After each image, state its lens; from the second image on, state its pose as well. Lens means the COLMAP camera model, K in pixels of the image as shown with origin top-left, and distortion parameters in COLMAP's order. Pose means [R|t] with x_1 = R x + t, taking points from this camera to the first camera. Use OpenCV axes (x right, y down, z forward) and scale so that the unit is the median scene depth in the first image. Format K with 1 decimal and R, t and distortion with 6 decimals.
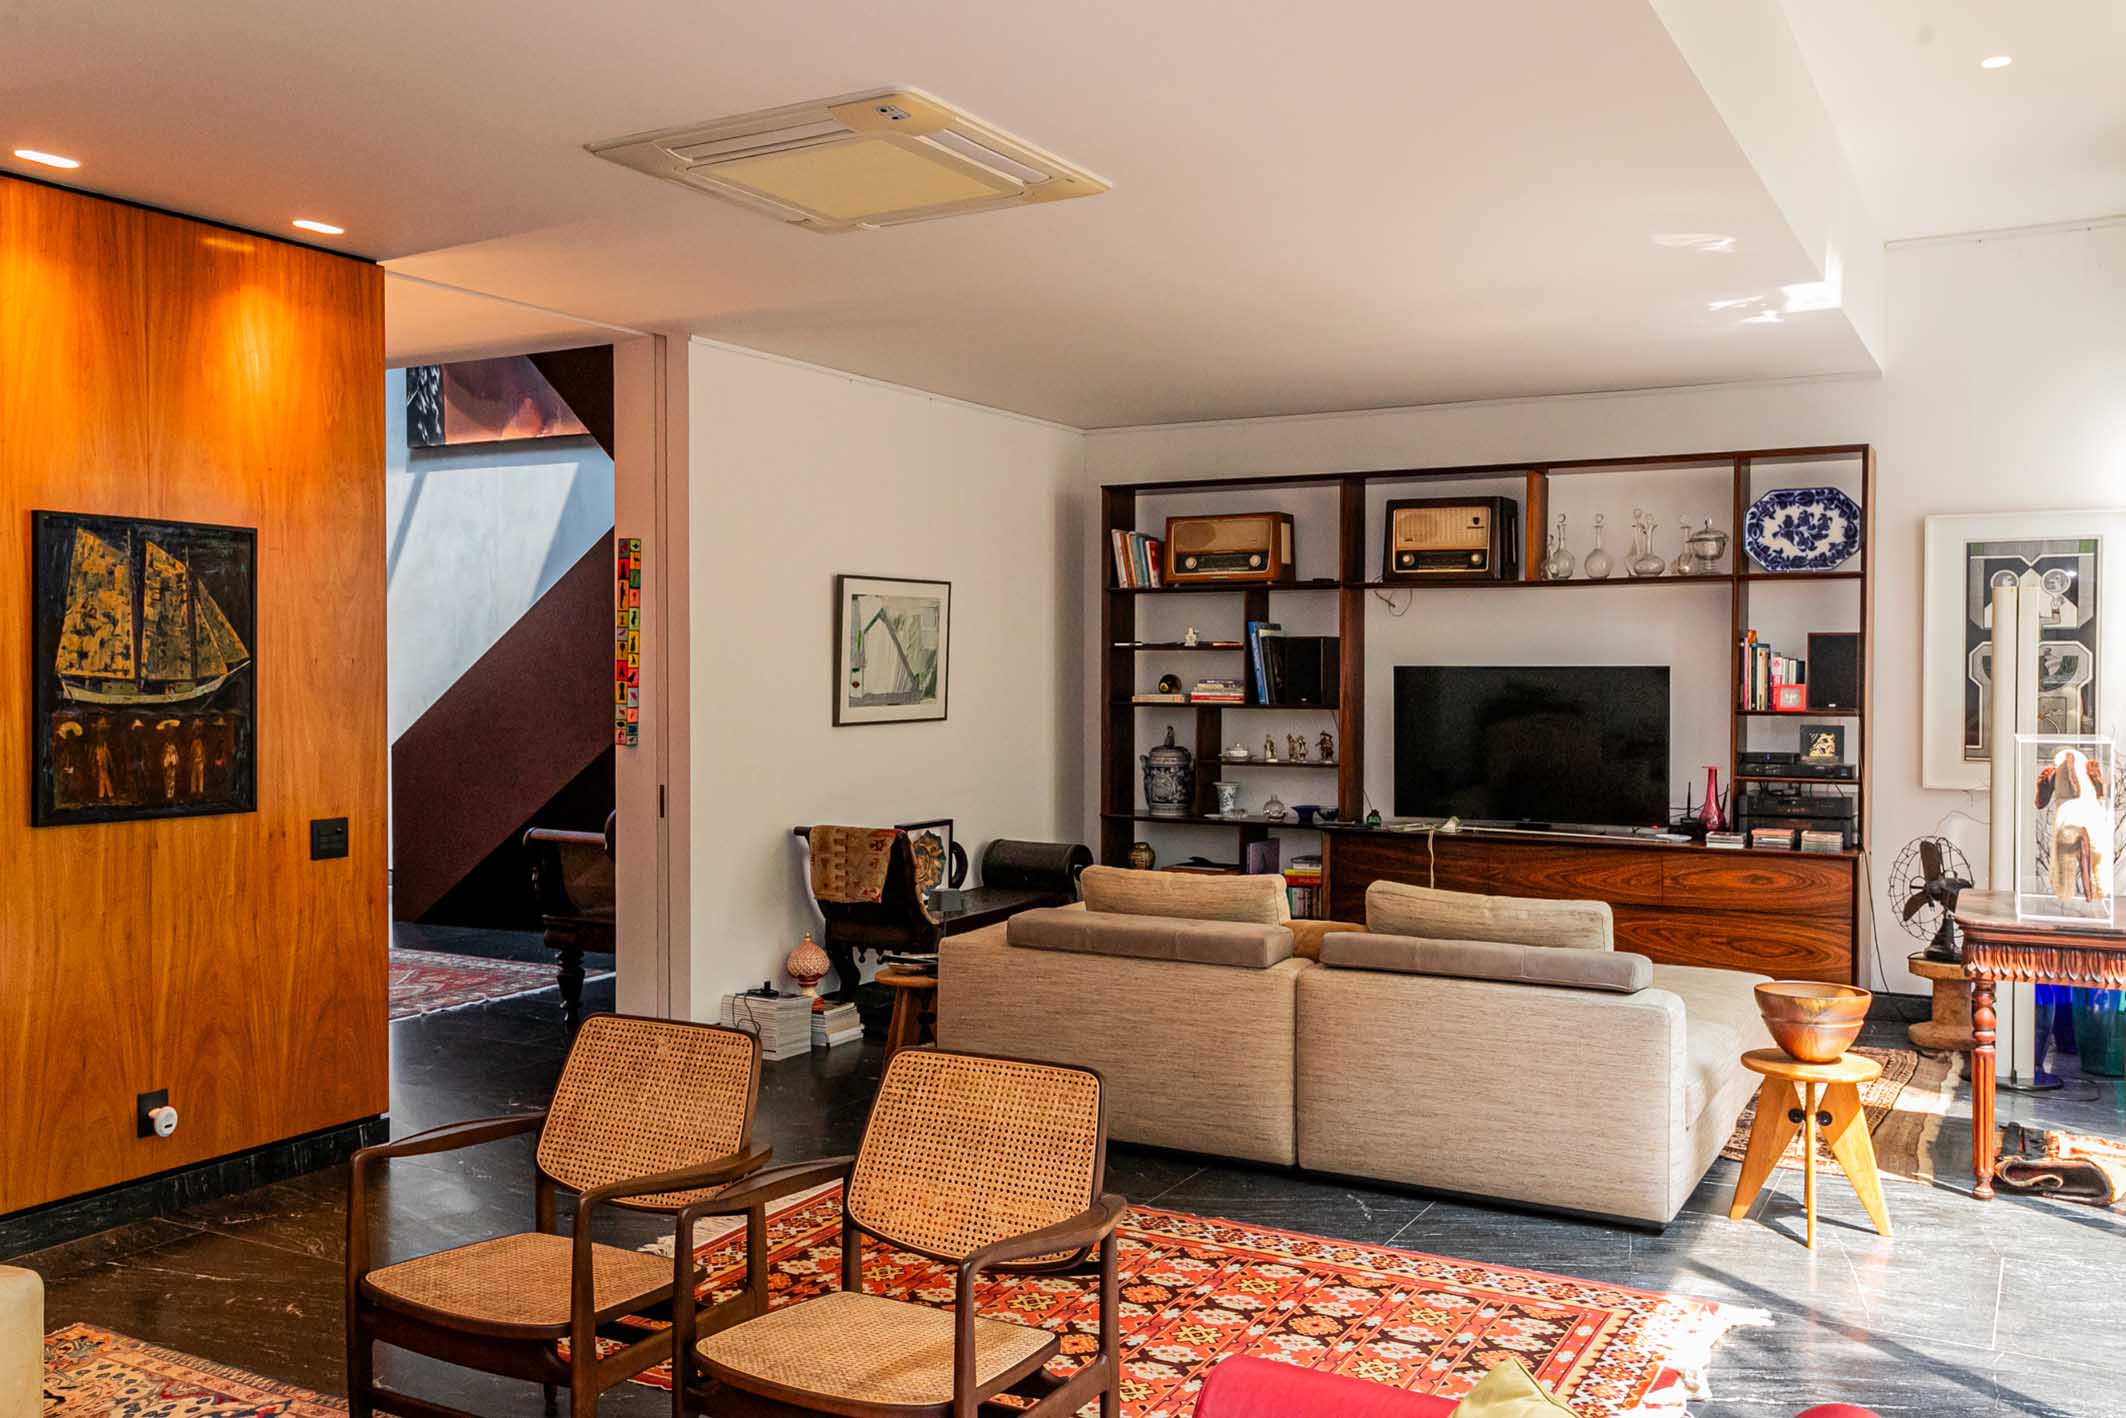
lens RADIAL K [[1745.9, 0, 1057.4], [0, 1745.9, 697.7], [0, 0, 1]] dist [0.004231, 0.001925]
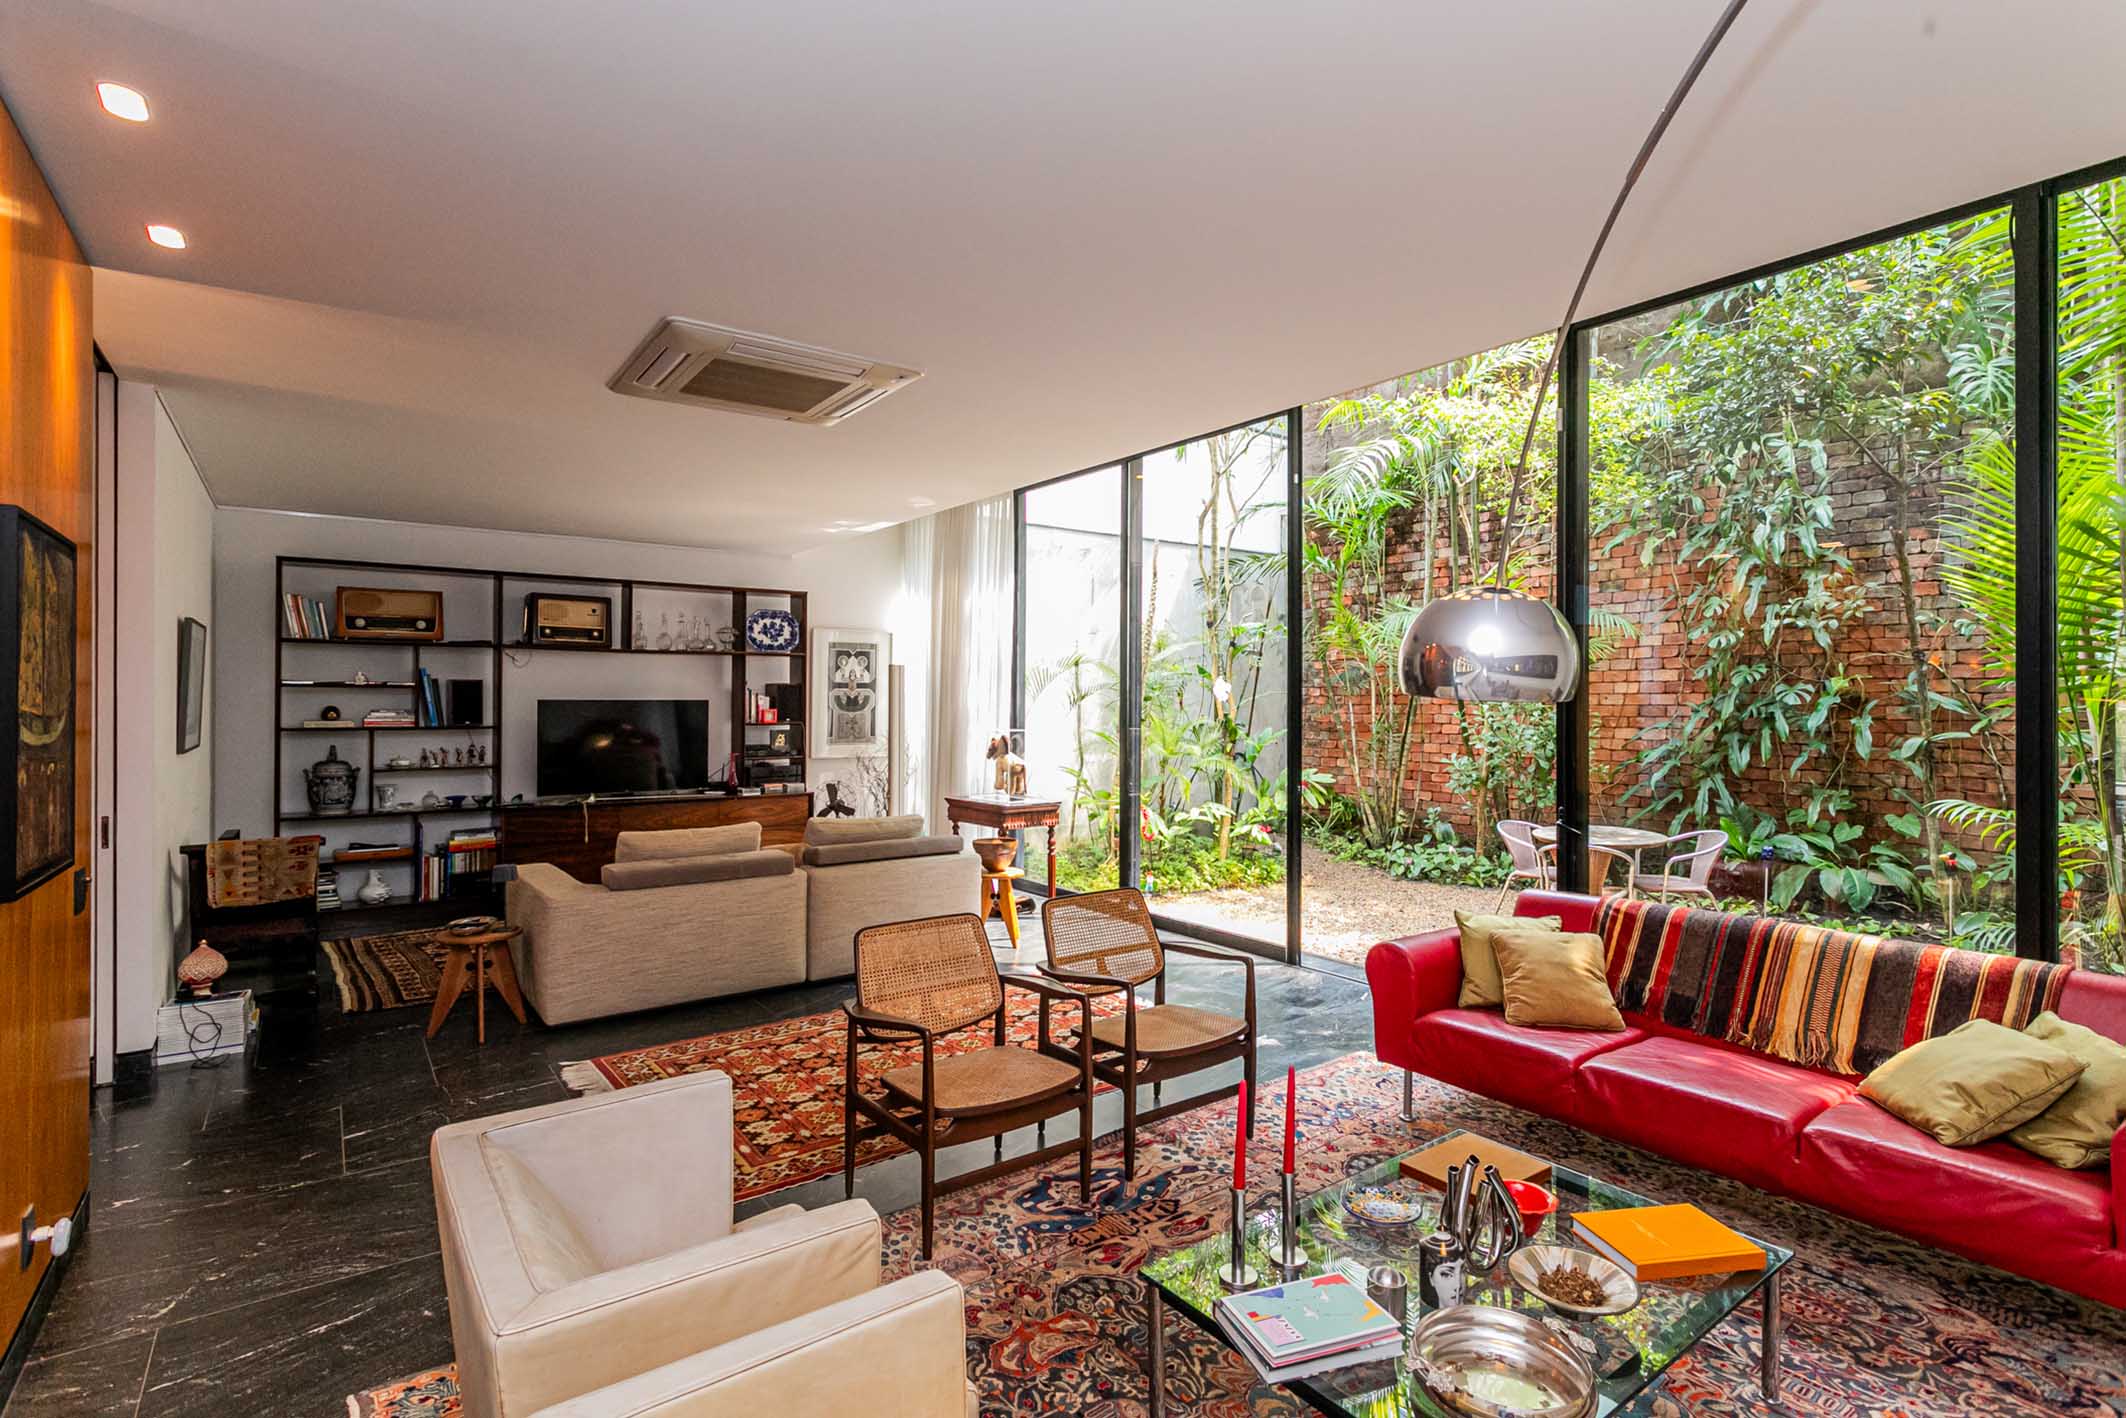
lens RADIAL K [[1019.9, 0, 1053.1], [0, 1019.9, 702.1], [0, 0, 1]] dist [-0.002949, 0.001648]
pose [[0.427687, -0.001138, 0.903926, -0.692433], [0.014426, 0.999880, -0.005567, -0.007117], [-0.903812, 0.015421, 0.427652, 0.322667]]
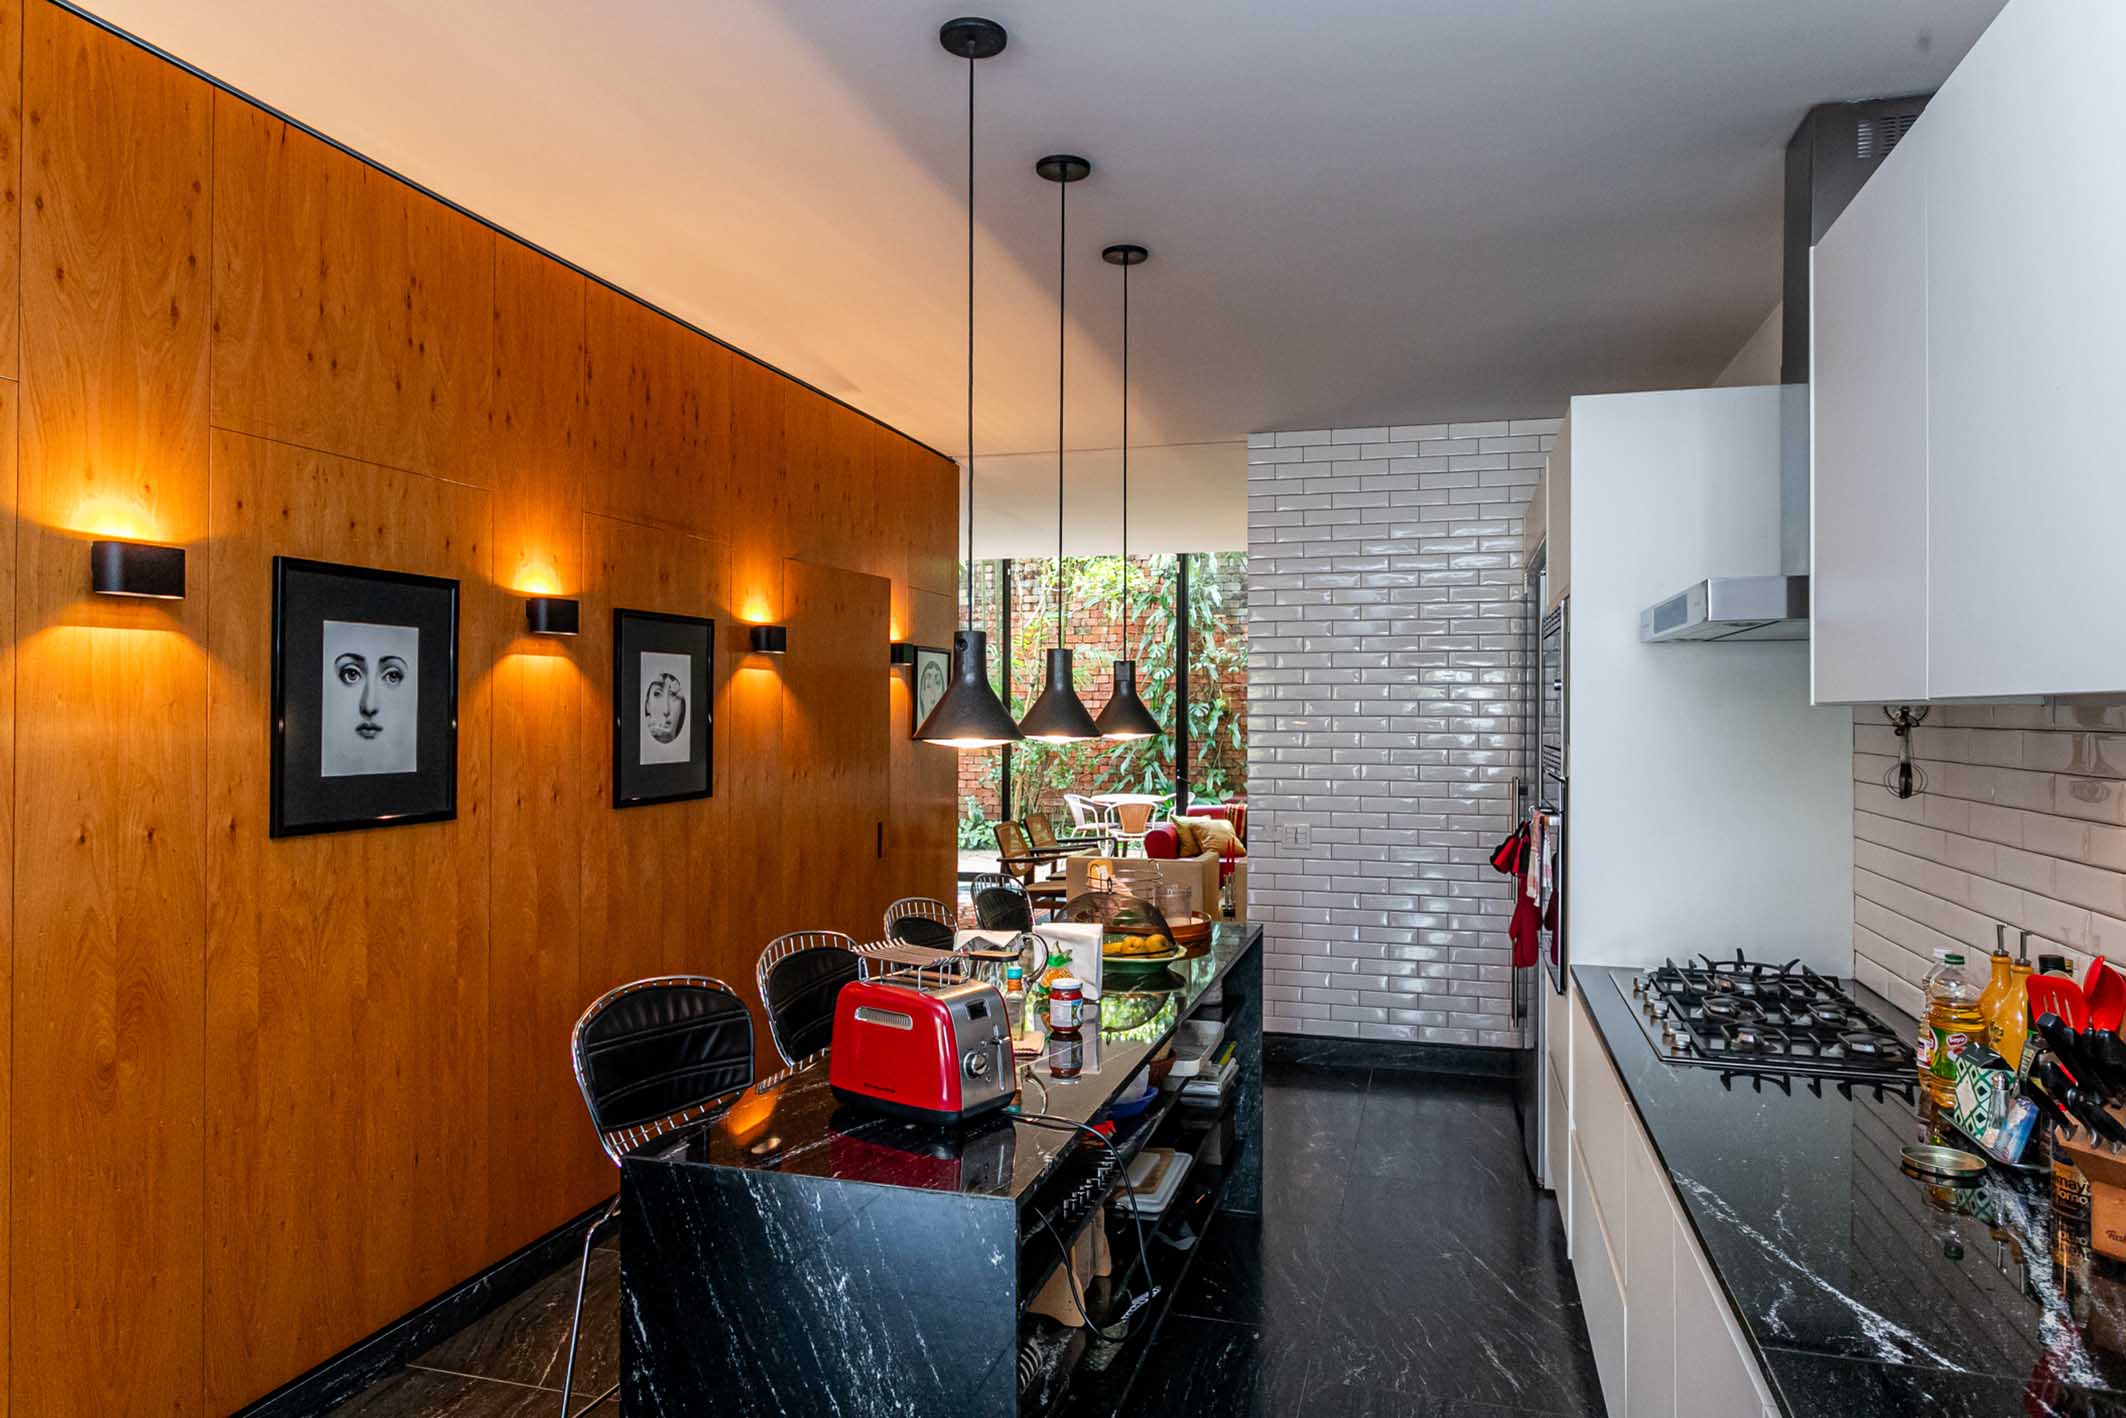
lens RADIAL K [[1370.5, 0, 1064.8], [0, 1370.5, 709.8], [0, 0, 1]] dist [-0.000050, 0.000114]
pose [[-0.232779, 0.001582, 0.972528, -1.852378], [0.014032, 0.999900, 0.001732, -0.020062], [-0.972429, 0.014050, -0.232778, 1.001963]]
